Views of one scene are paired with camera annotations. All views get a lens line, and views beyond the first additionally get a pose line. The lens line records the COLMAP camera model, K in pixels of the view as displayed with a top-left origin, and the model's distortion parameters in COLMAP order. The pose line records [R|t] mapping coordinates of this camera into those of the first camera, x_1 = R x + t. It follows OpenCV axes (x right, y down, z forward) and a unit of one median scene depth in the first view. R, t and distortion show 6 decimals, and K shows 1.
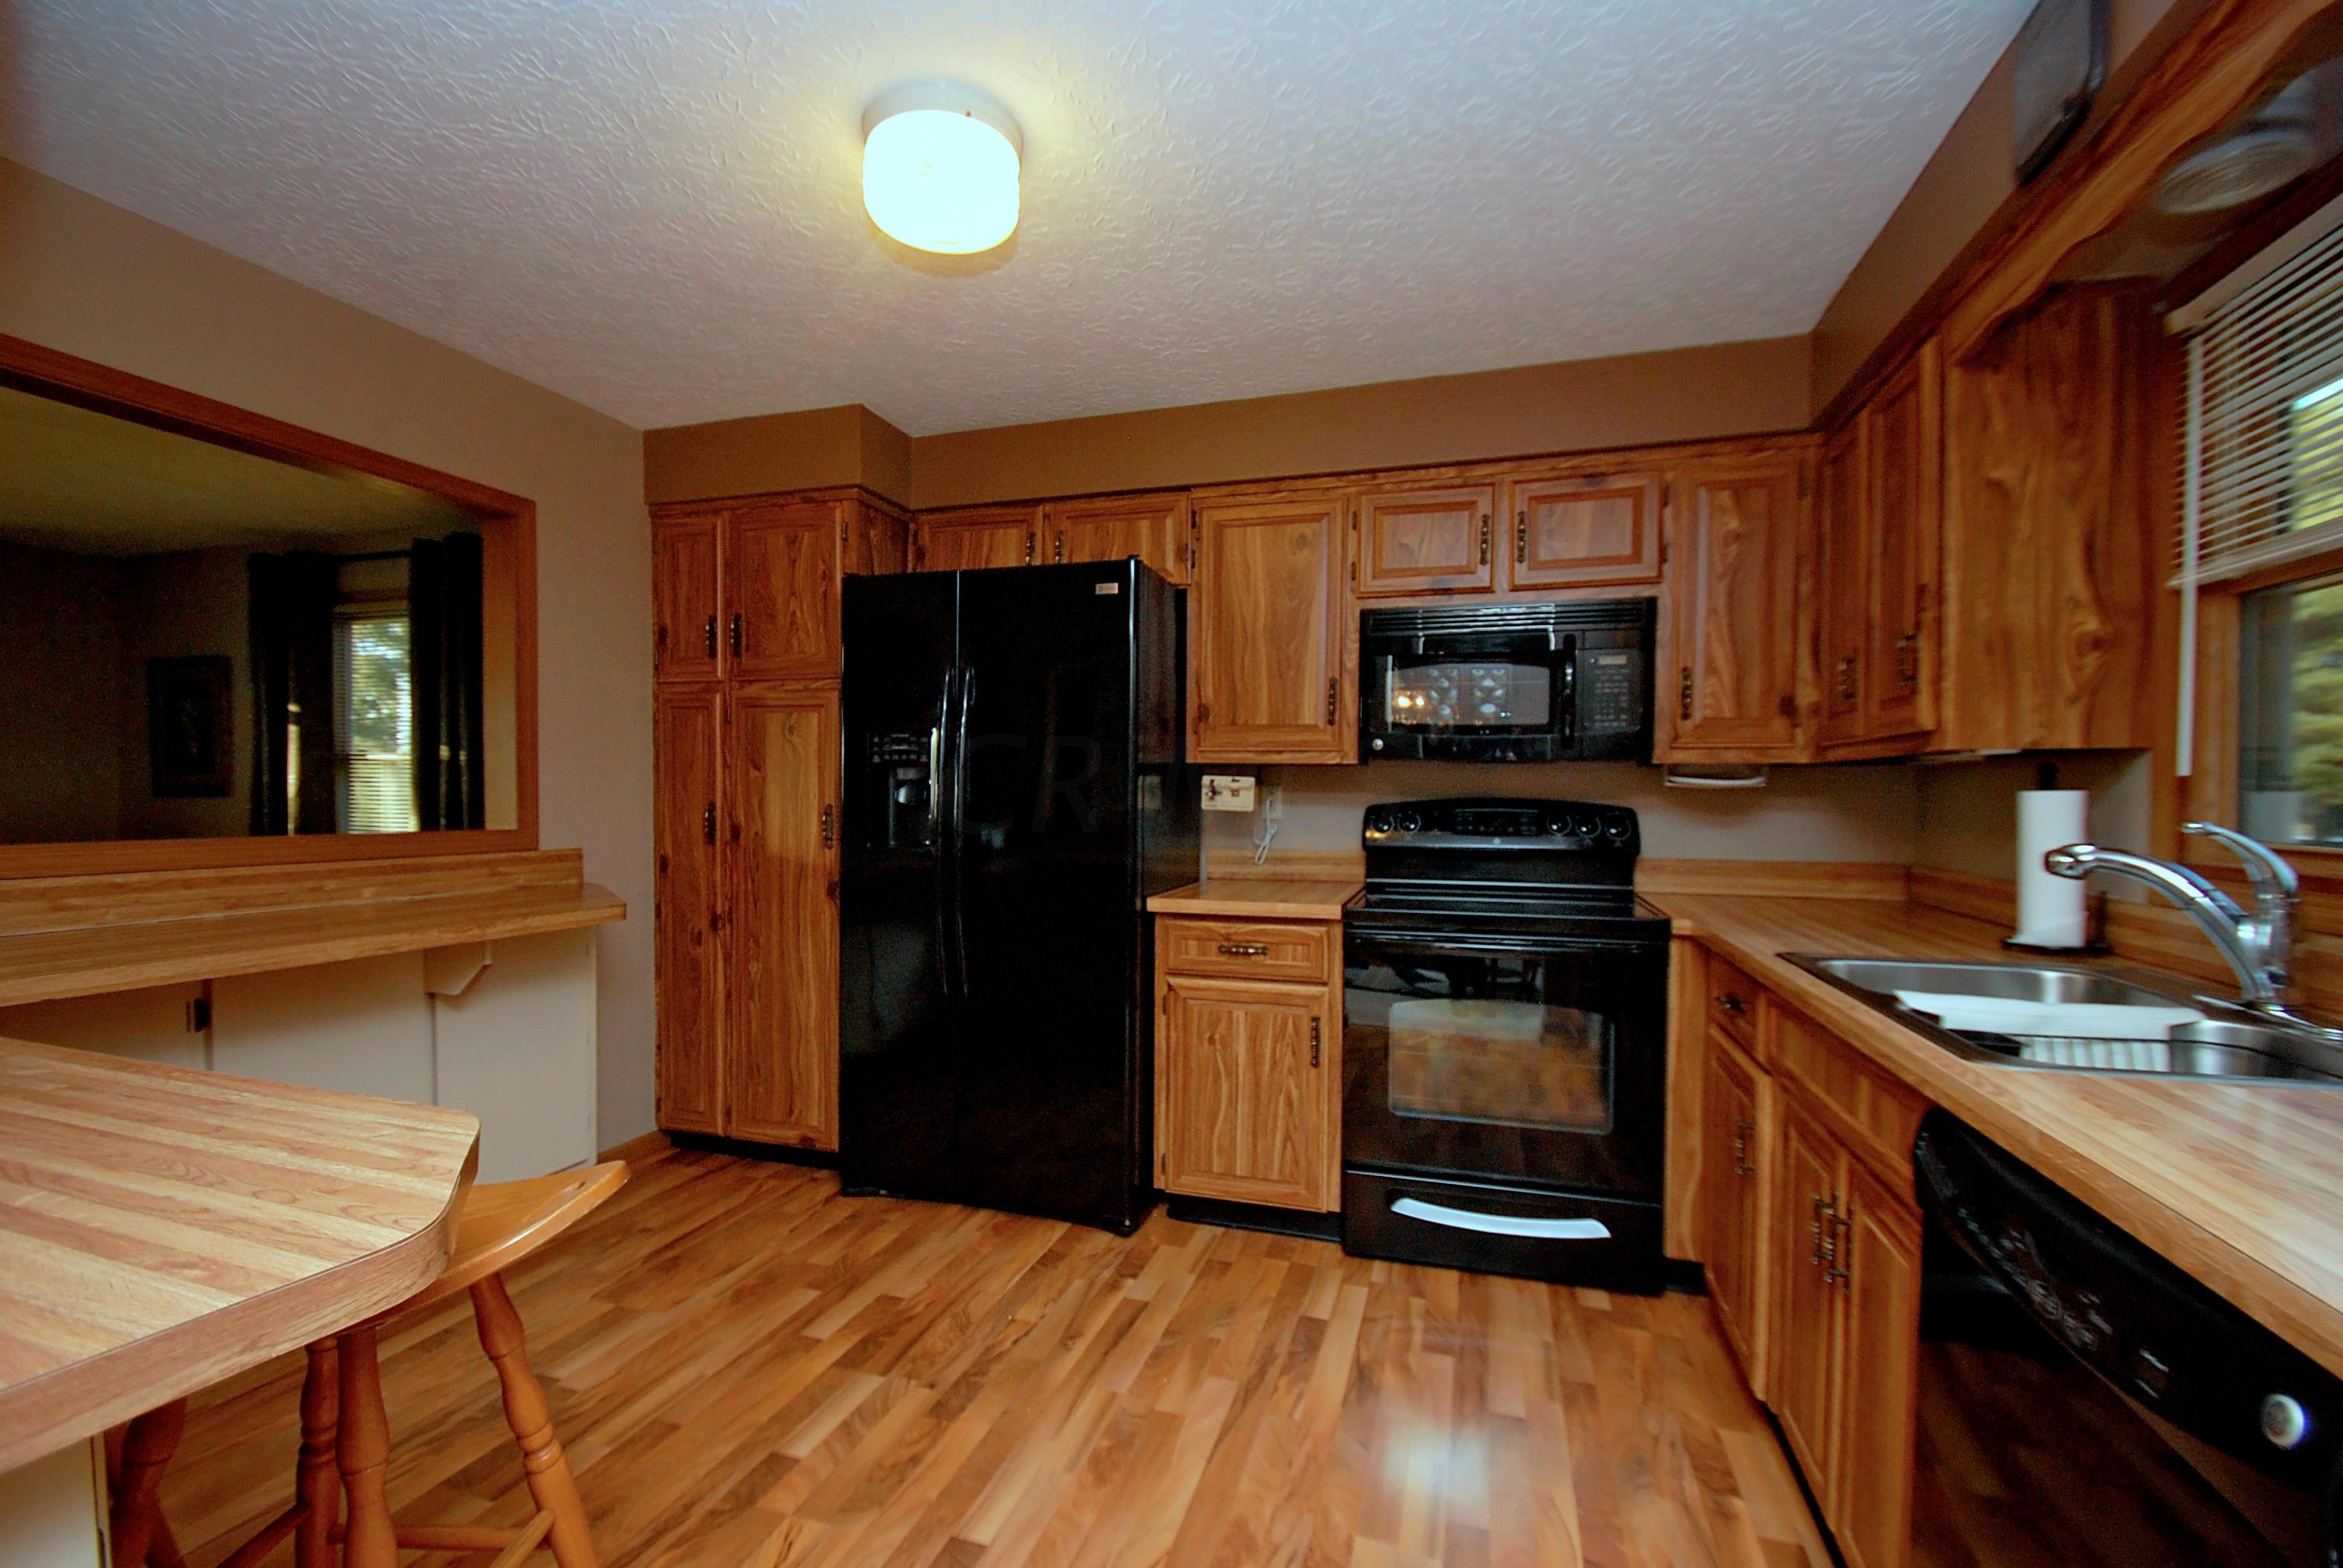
lens RADIAL K [[1028.0, 0, 1144.5], [0, 1028.0, 810.6], [0, 0, 1]] dist [-0.000178, -0.000476]
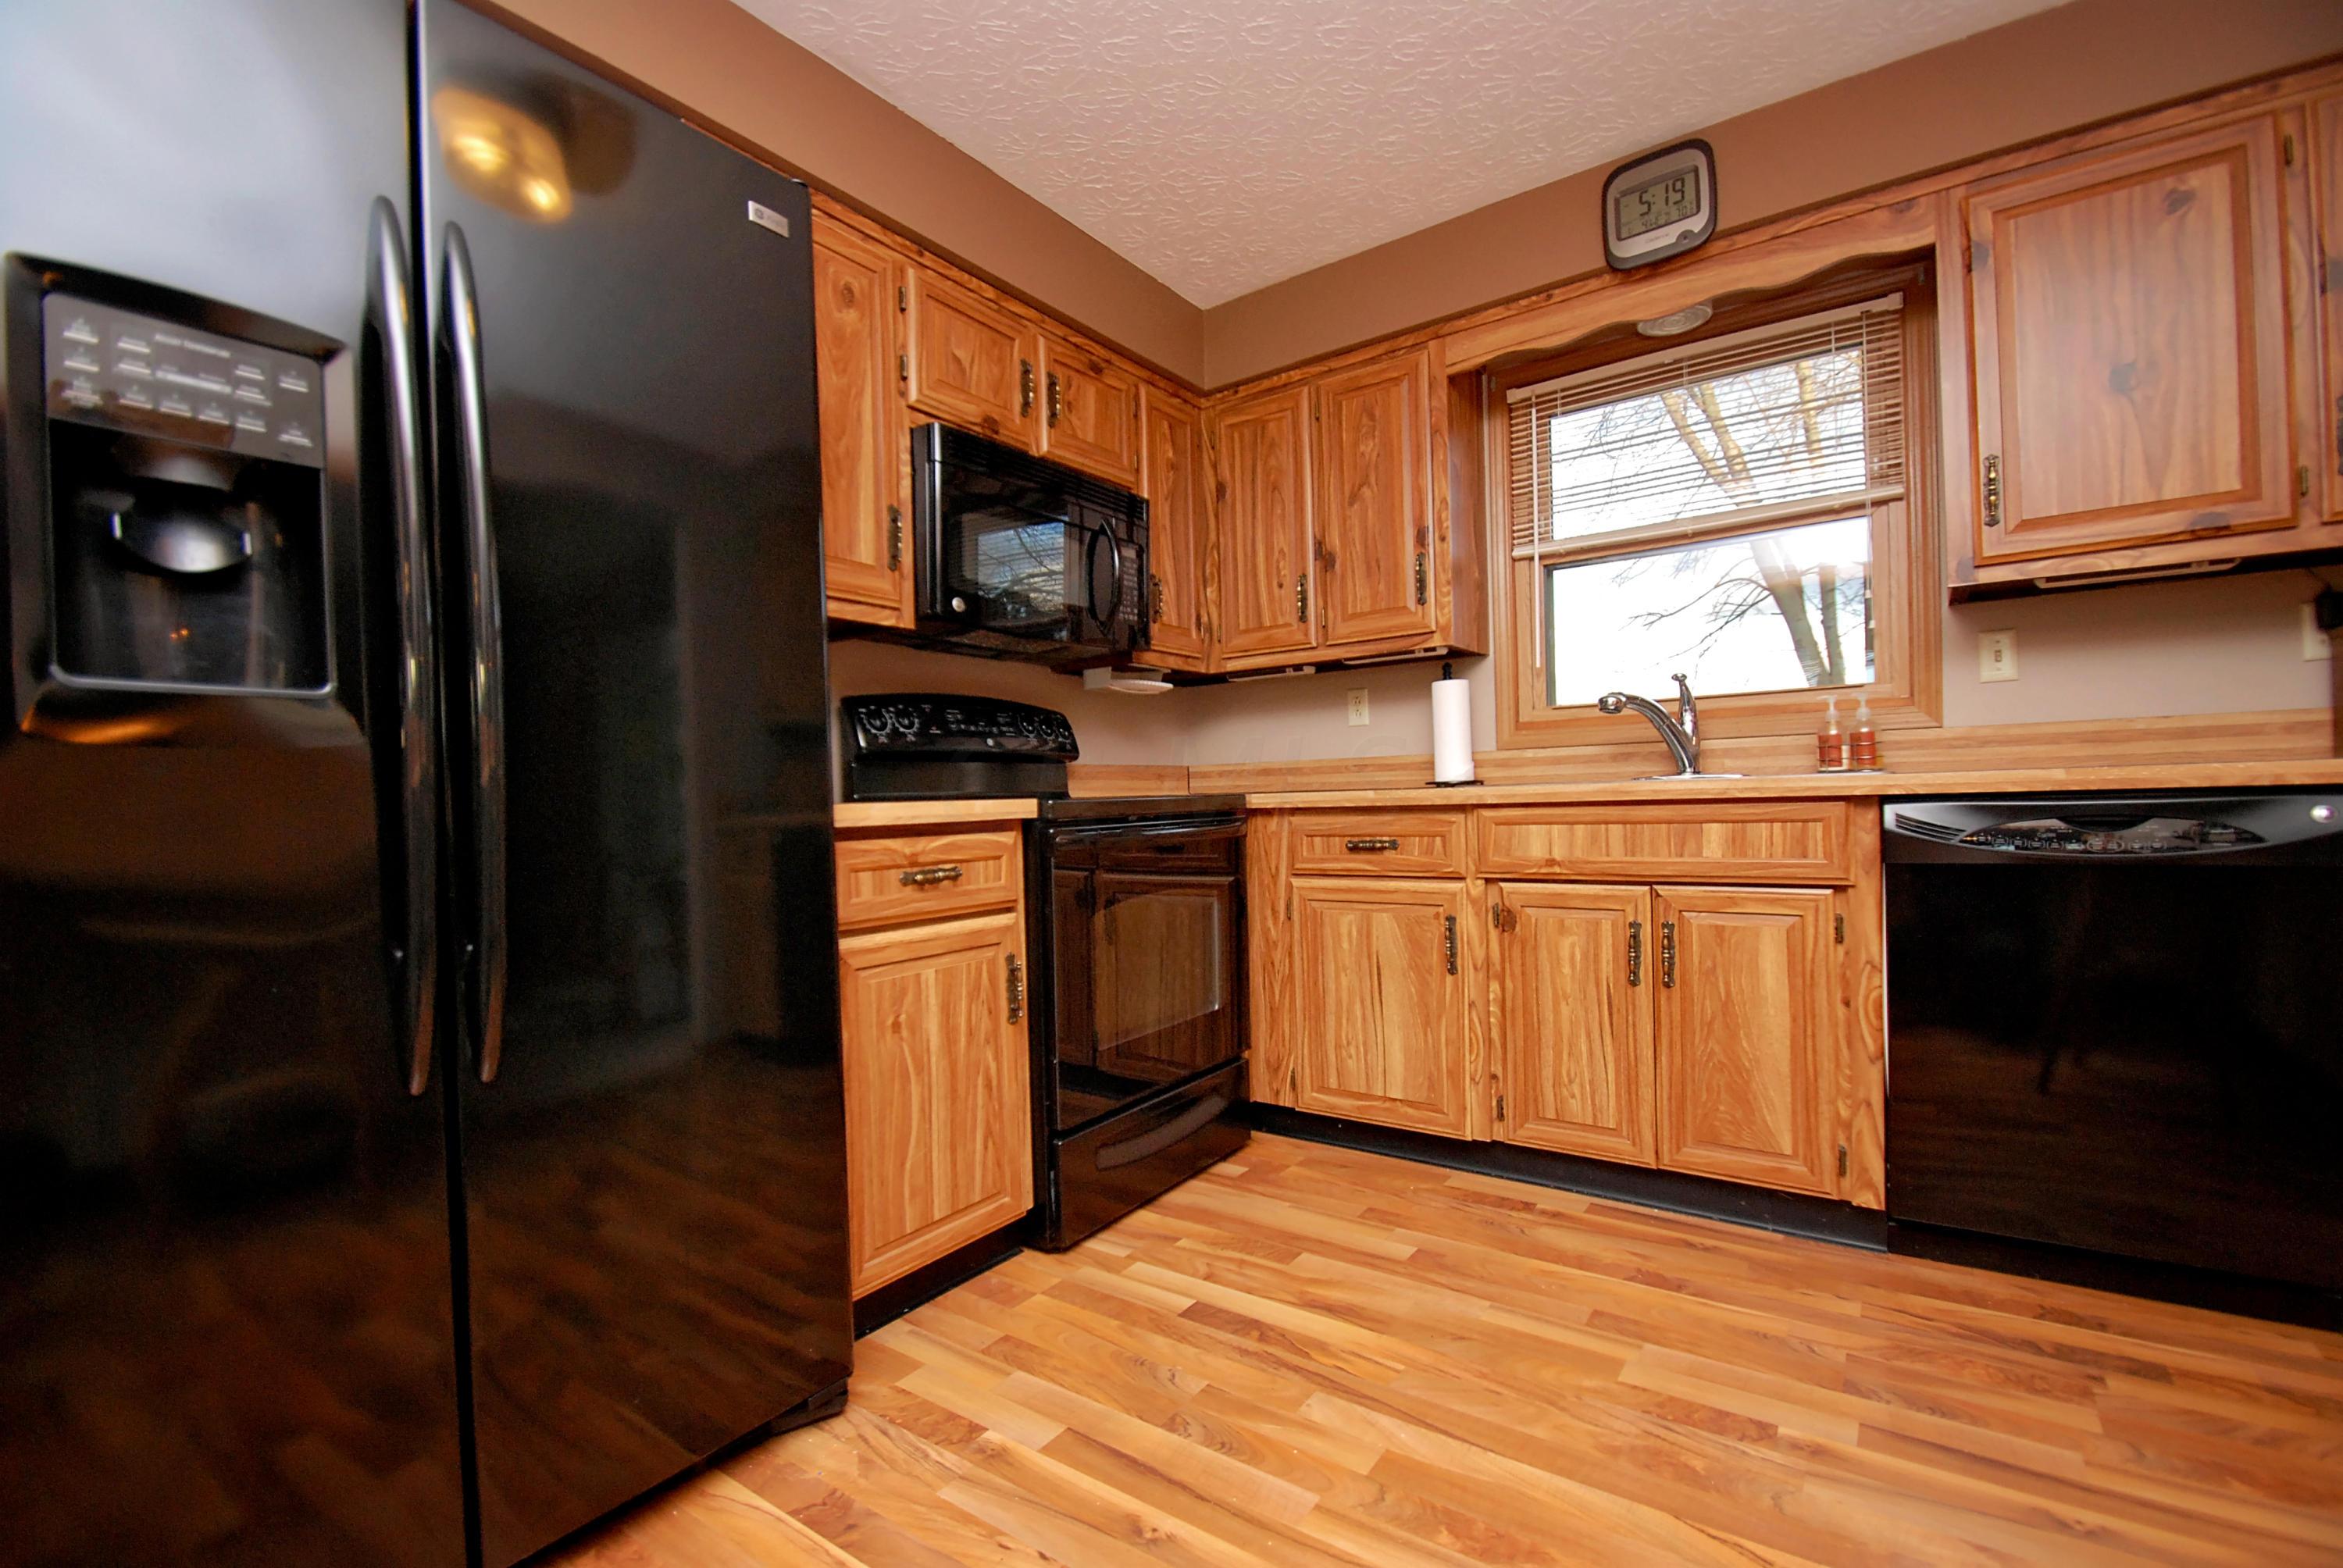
lens RADIAL K [[1028.0, 0, 1144.5], [0, 1028.0, 810.6], [0, 0, 1]] dist [-0.000178, -0.000476]
pose [[0.309362, -0.024918, 0.950618, -0.499252], [0.050936, 0.998656, 0.009601, 0.095576], [-0.949579, 0.045450, 0.310216, 0.674166]]
